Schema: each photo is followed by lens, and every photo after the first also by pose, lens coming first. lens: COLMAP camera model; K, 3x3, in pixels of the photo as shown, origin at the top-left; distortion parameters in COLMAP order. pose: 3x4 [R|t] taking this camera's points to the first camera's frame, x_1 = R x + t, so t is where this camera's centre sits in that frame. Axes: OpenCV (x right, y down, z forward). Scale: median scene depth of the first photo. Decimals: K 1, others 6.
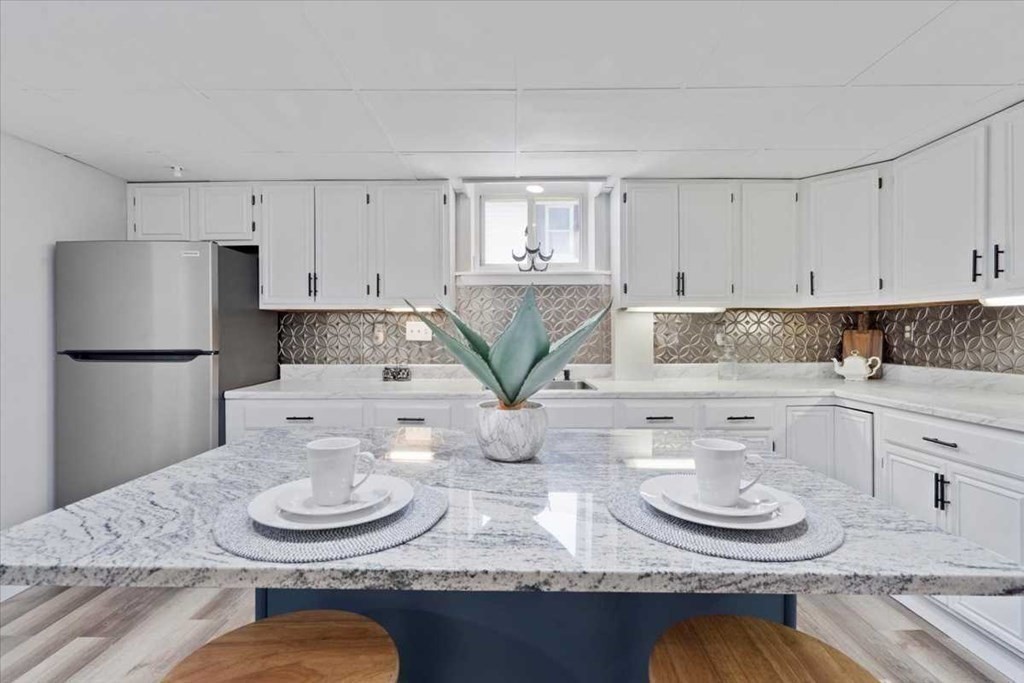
lens RADIAL K [[475.8, 0, 512.0], [0, 475.8, 341.5], [0, 0, 1]] dist [-0.002919, -0.000117]
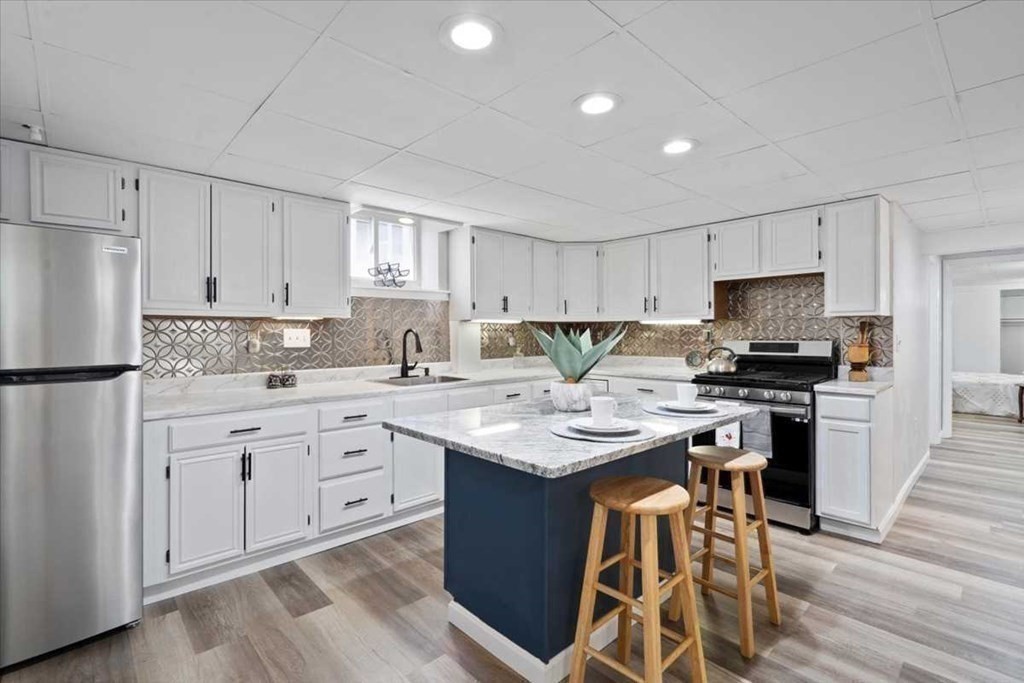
lens RADIAL K [[475.8, 0, 512.0], [0, 475.8, 341.5], [0, 0, 1]] dist [-0.002919, -0.000117]
pose [[0.722967, -0.016237, 0.690692, -0.623354], [0.014916, 0.999858, 0.007892, -0.017153], [-0.690722, 0.004596, 0.723106, -0.070601]]
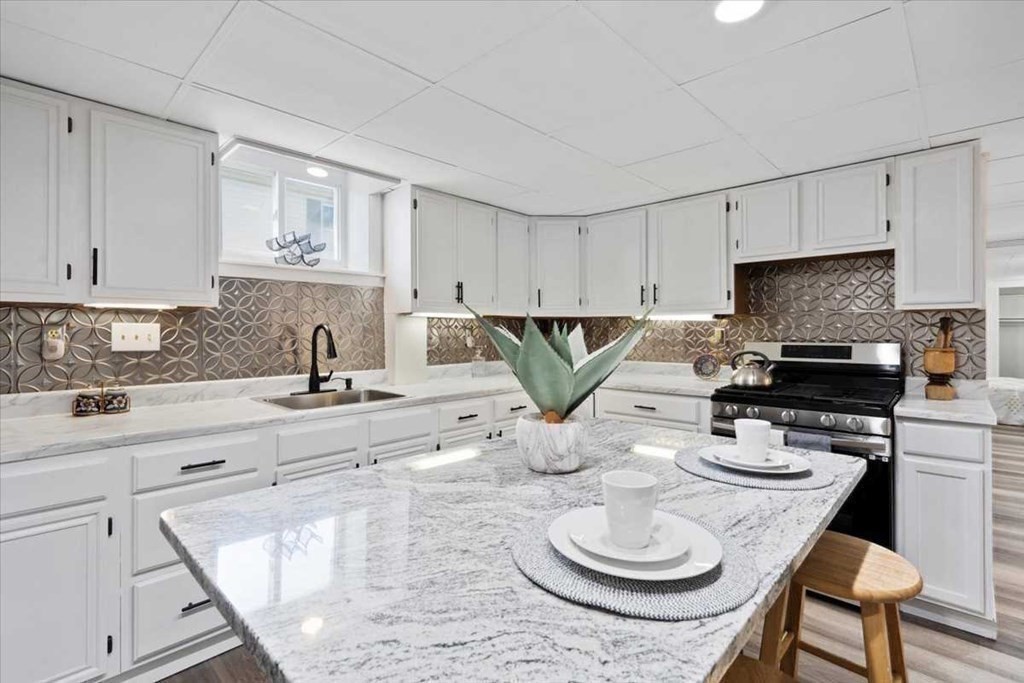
lens RADIAL K [[476.8, 0, 509.5], [0, 476.8, 332.8], [0, 0, 1]] dist [-0.000790, -0.000007]
pose [[0.684034, -0.002748, 0.729445, -0.358187], [0.010766, 0.999922, -0.006329, -0.019273], [-0.729371, 0.012182, 0.684010, 0.158662]]
